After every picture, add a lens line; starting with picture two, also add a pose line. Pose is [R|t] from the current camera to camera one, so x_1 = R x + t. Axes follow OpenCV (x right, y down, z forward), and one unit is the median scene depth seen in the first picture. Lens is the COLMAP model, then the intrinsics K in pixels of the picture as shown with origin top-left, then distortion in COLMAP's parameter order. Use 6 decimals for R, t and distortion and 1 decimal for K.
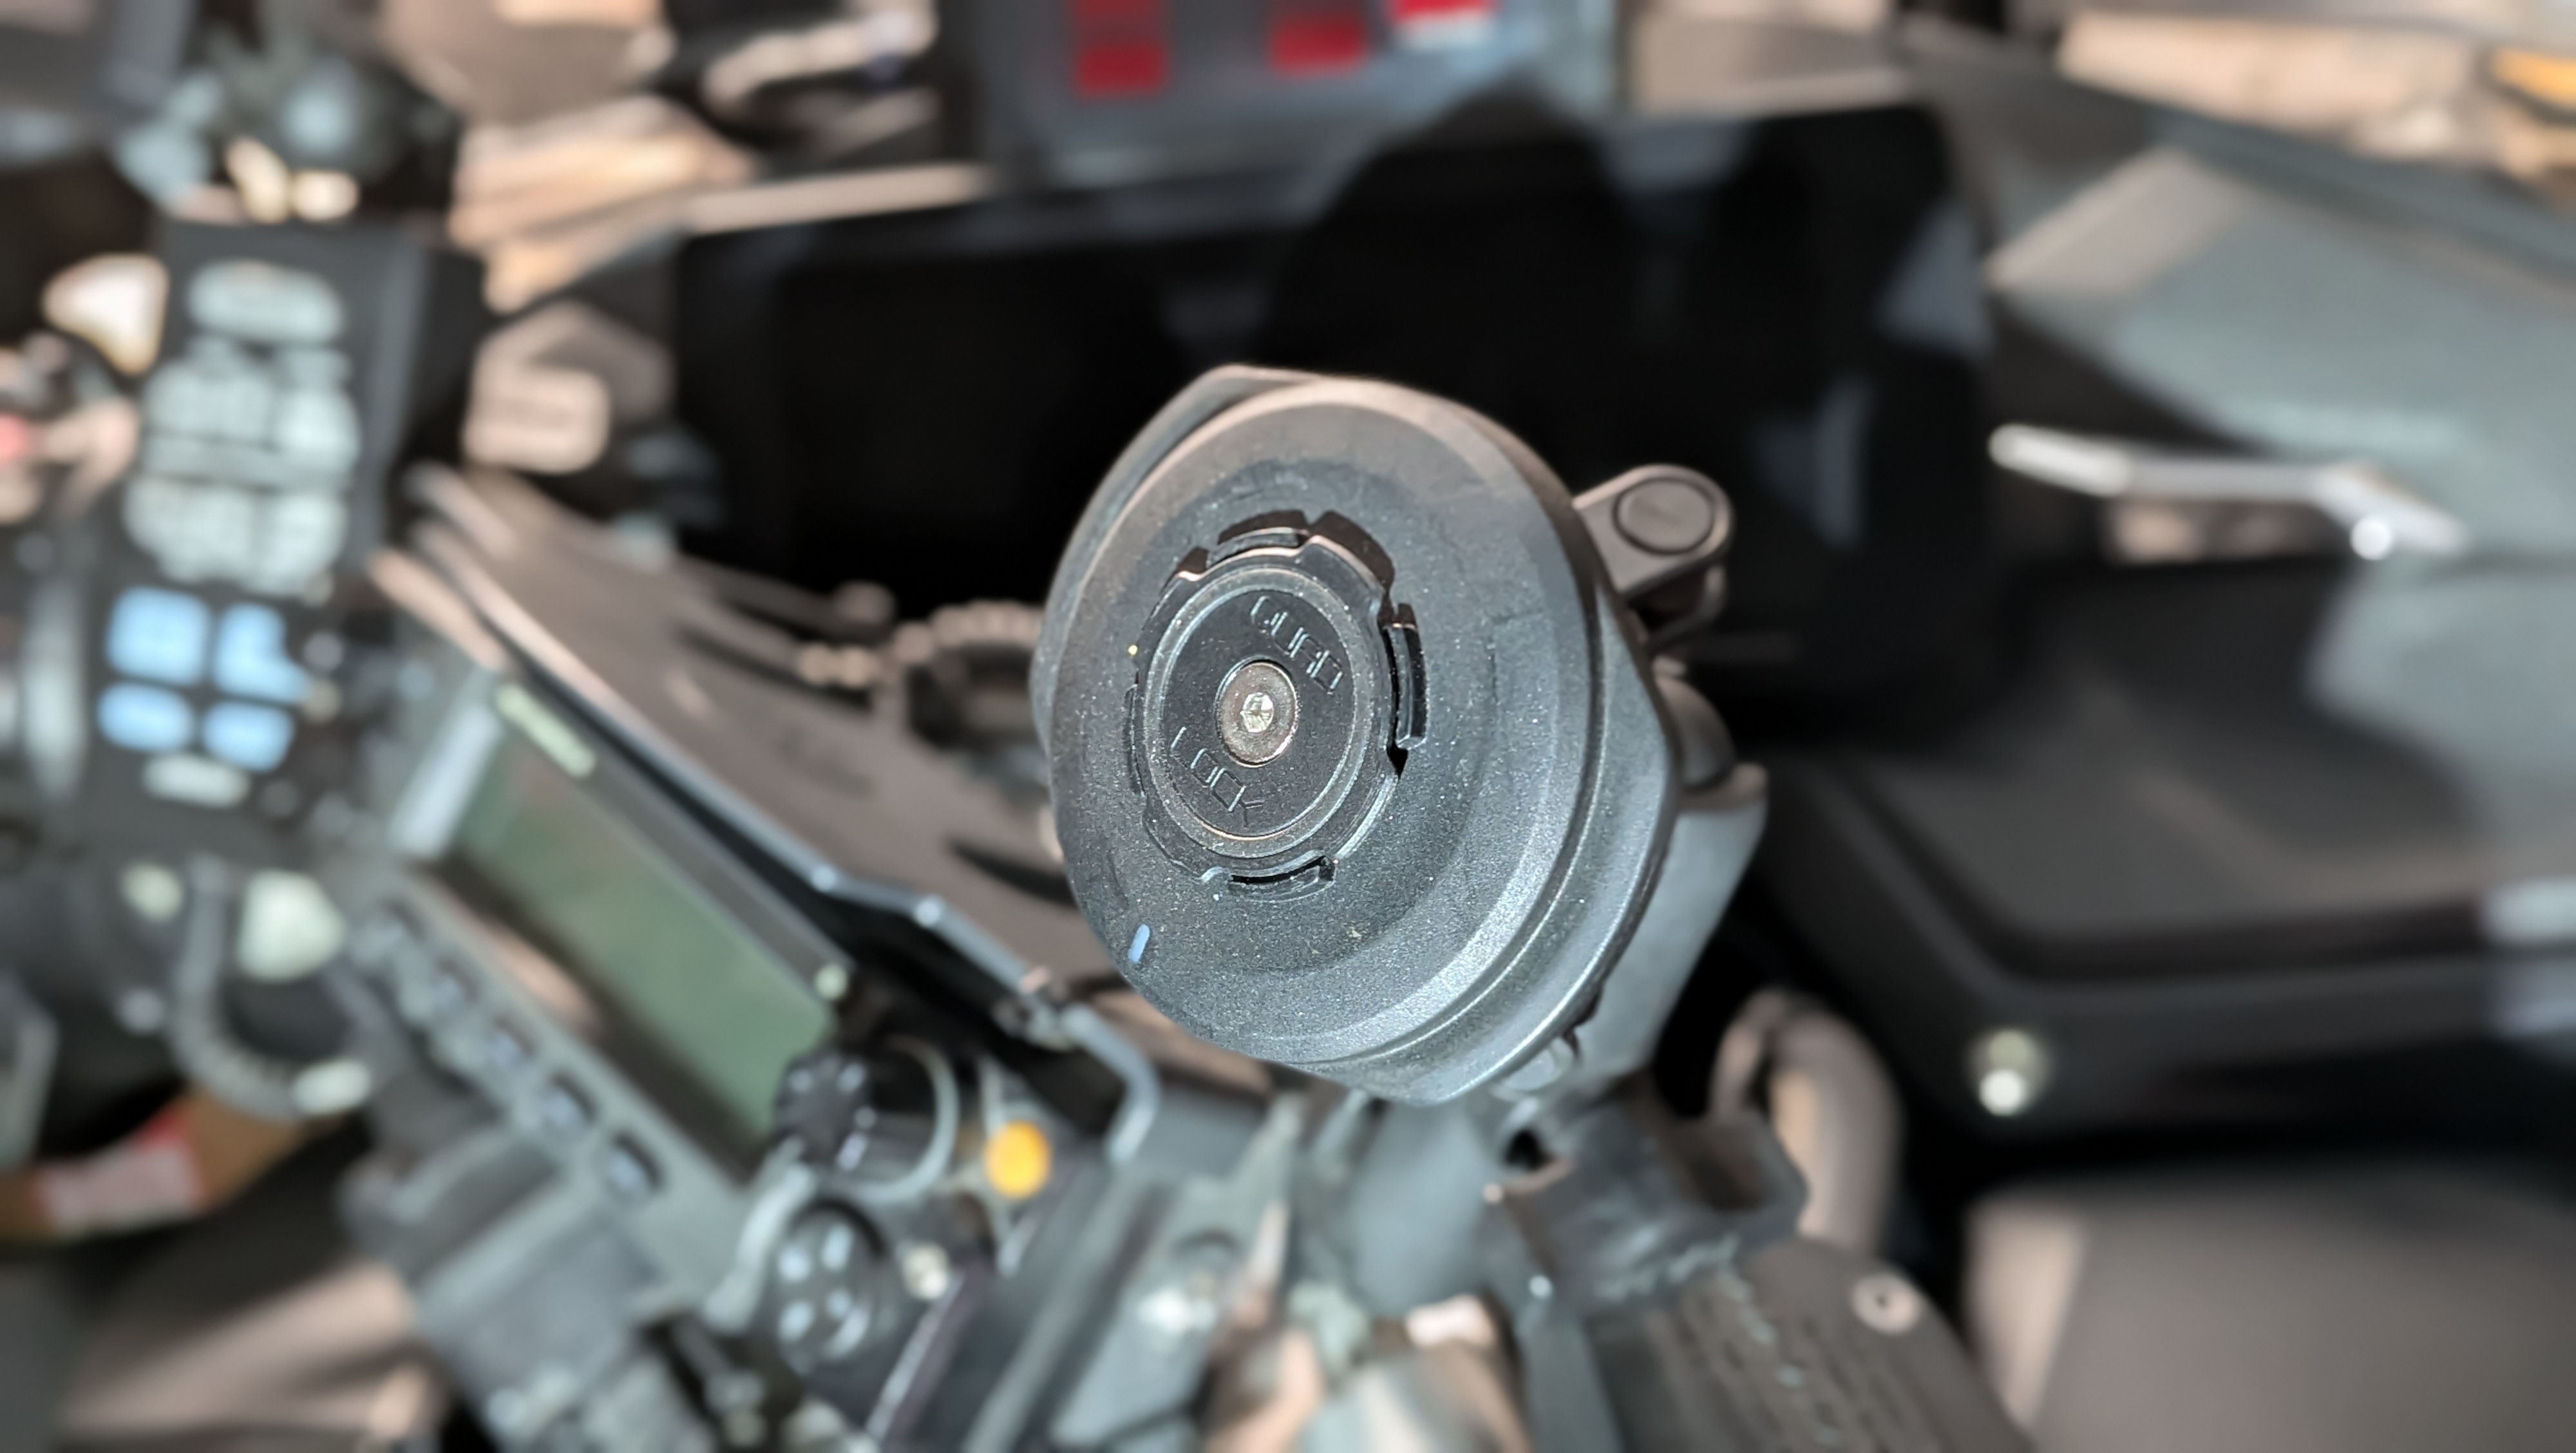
lens RADIAL K [[1913.5, 0, 1288.0], [0, 1913.5, 726.5], [0, 0, 1]] dist [0.000840, -0.143826]
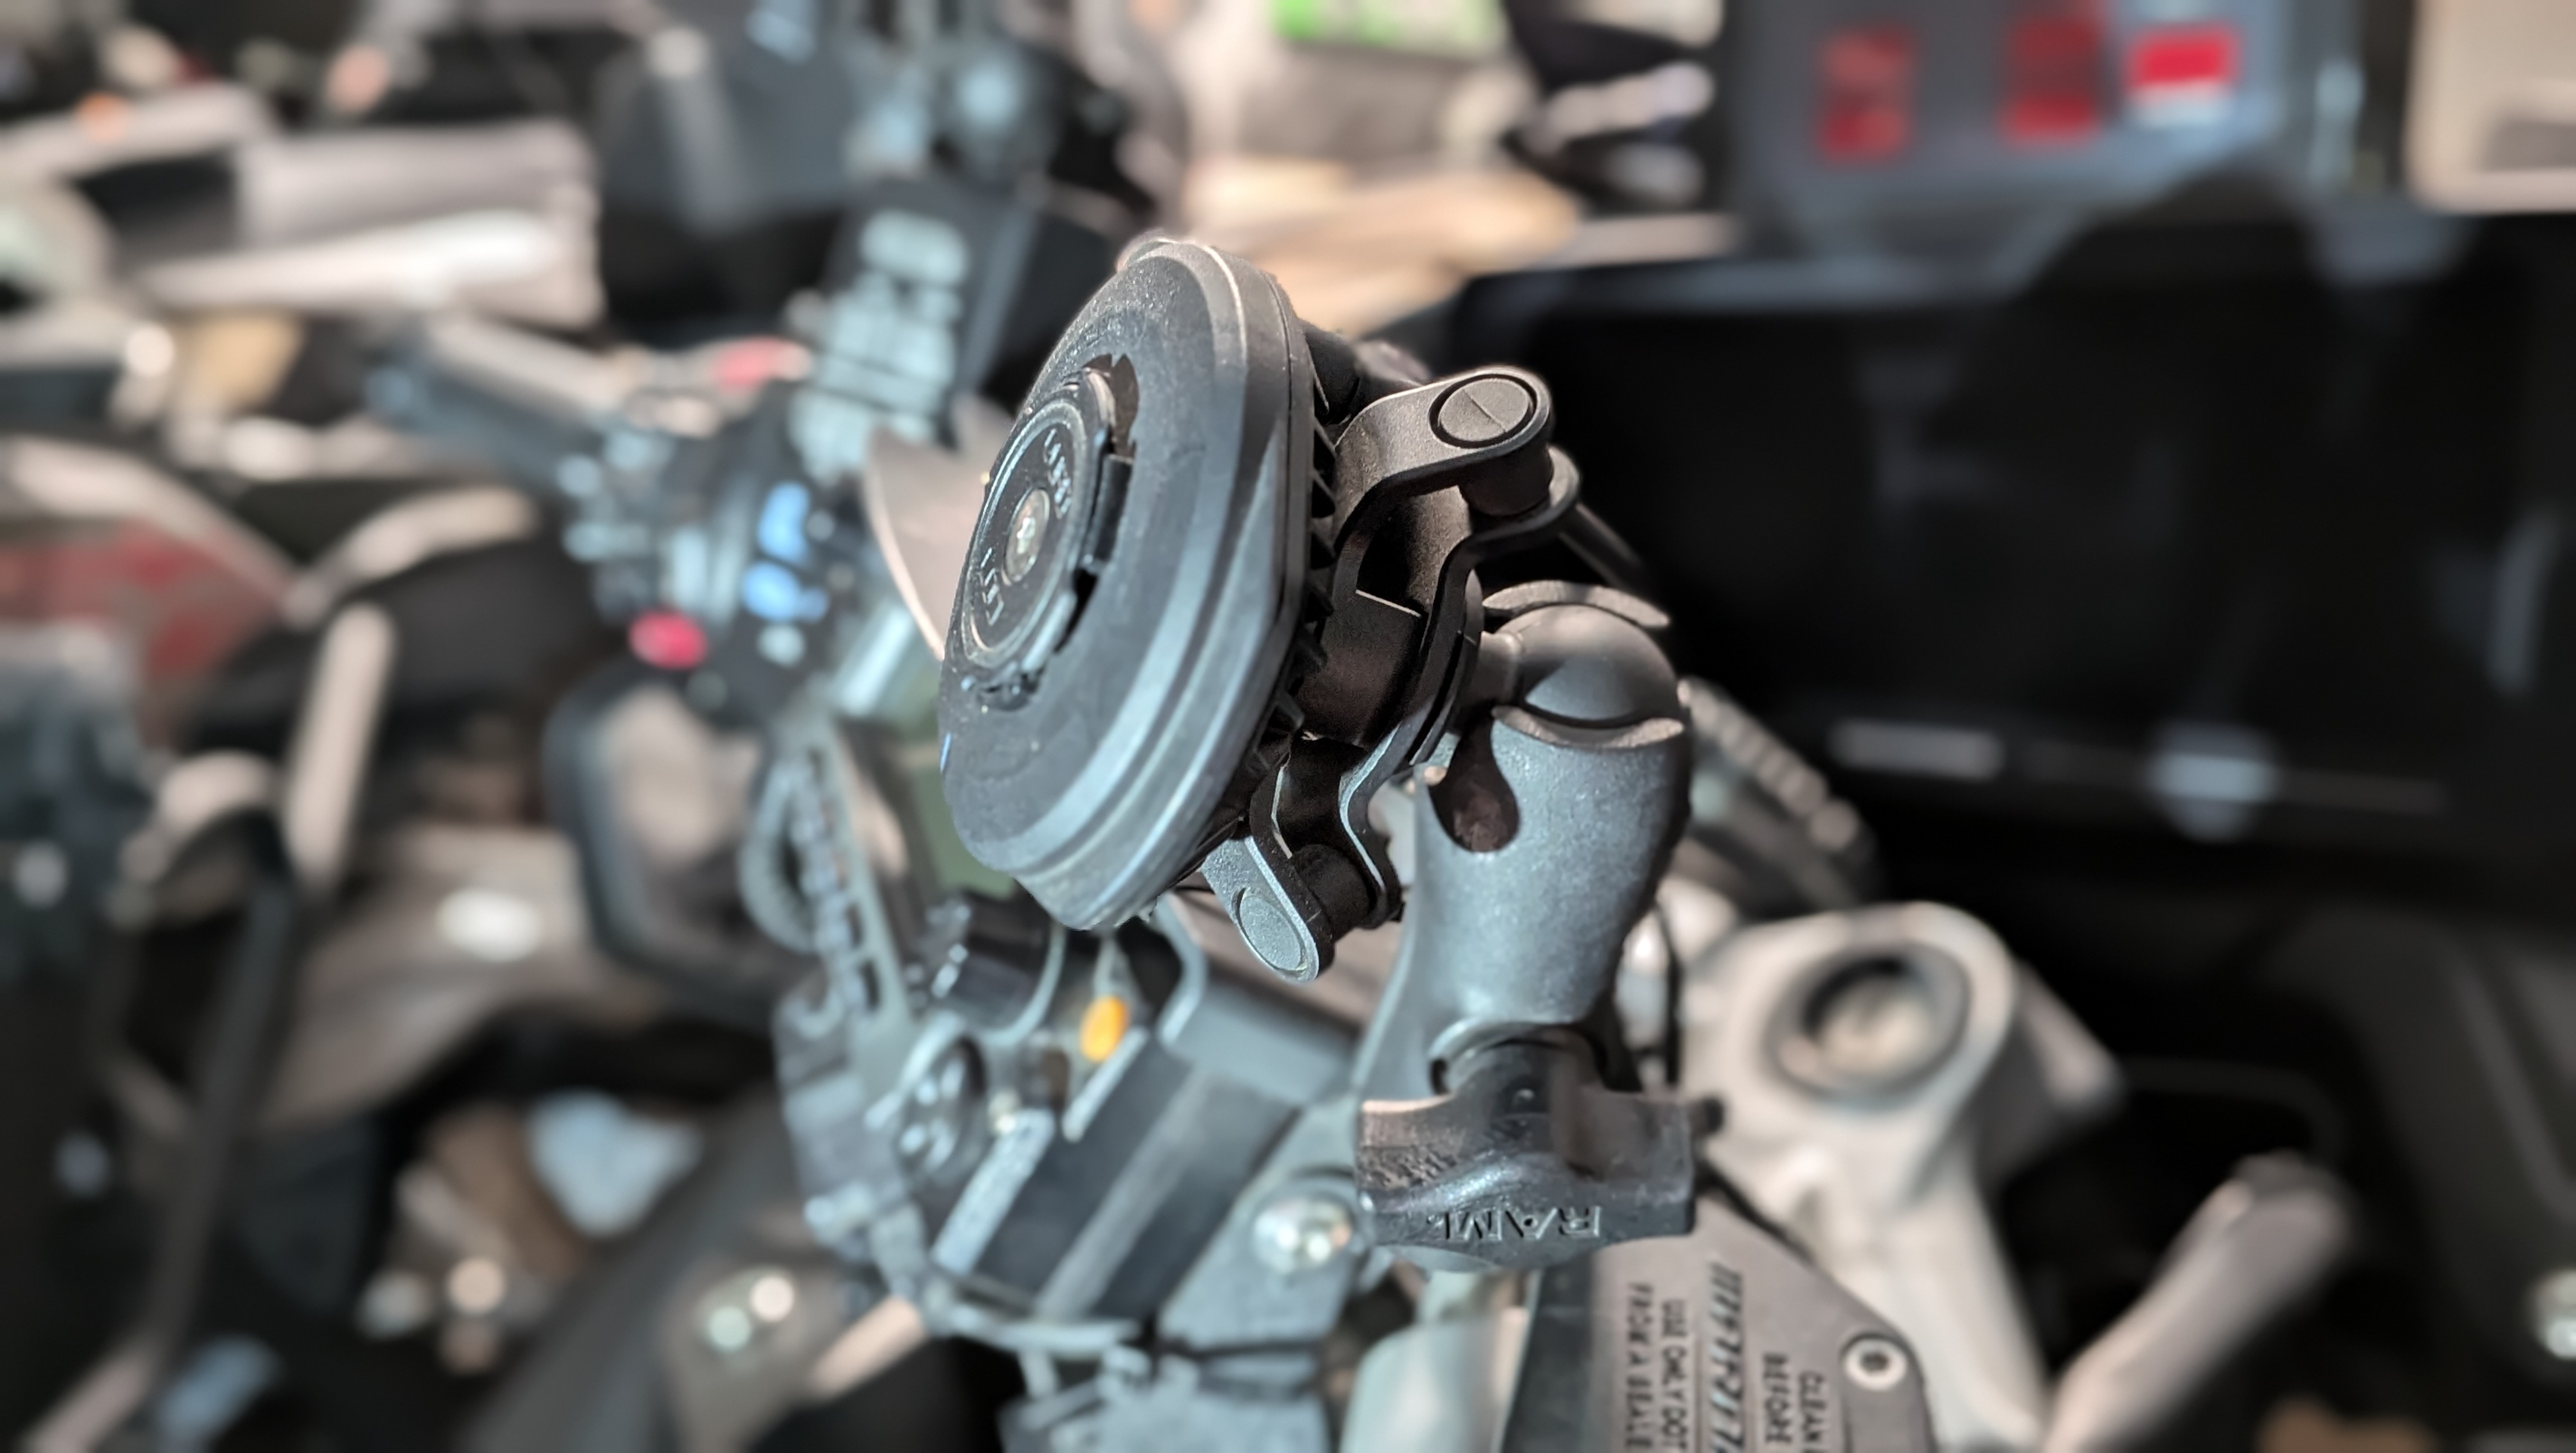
lens RADIAL K [[1913.5, 0, 1288.0], [0, 1913.5, 726.5], [0, 0, 1]] dist [0.000840, -0.143826]
pose [[0.933061, 0.163973, -0.320172, 0.195574], [-0.170731, 0.985292, 0.007055, 0.026564], [0.316620, 0.048080, 0.947333, 0.019280]]
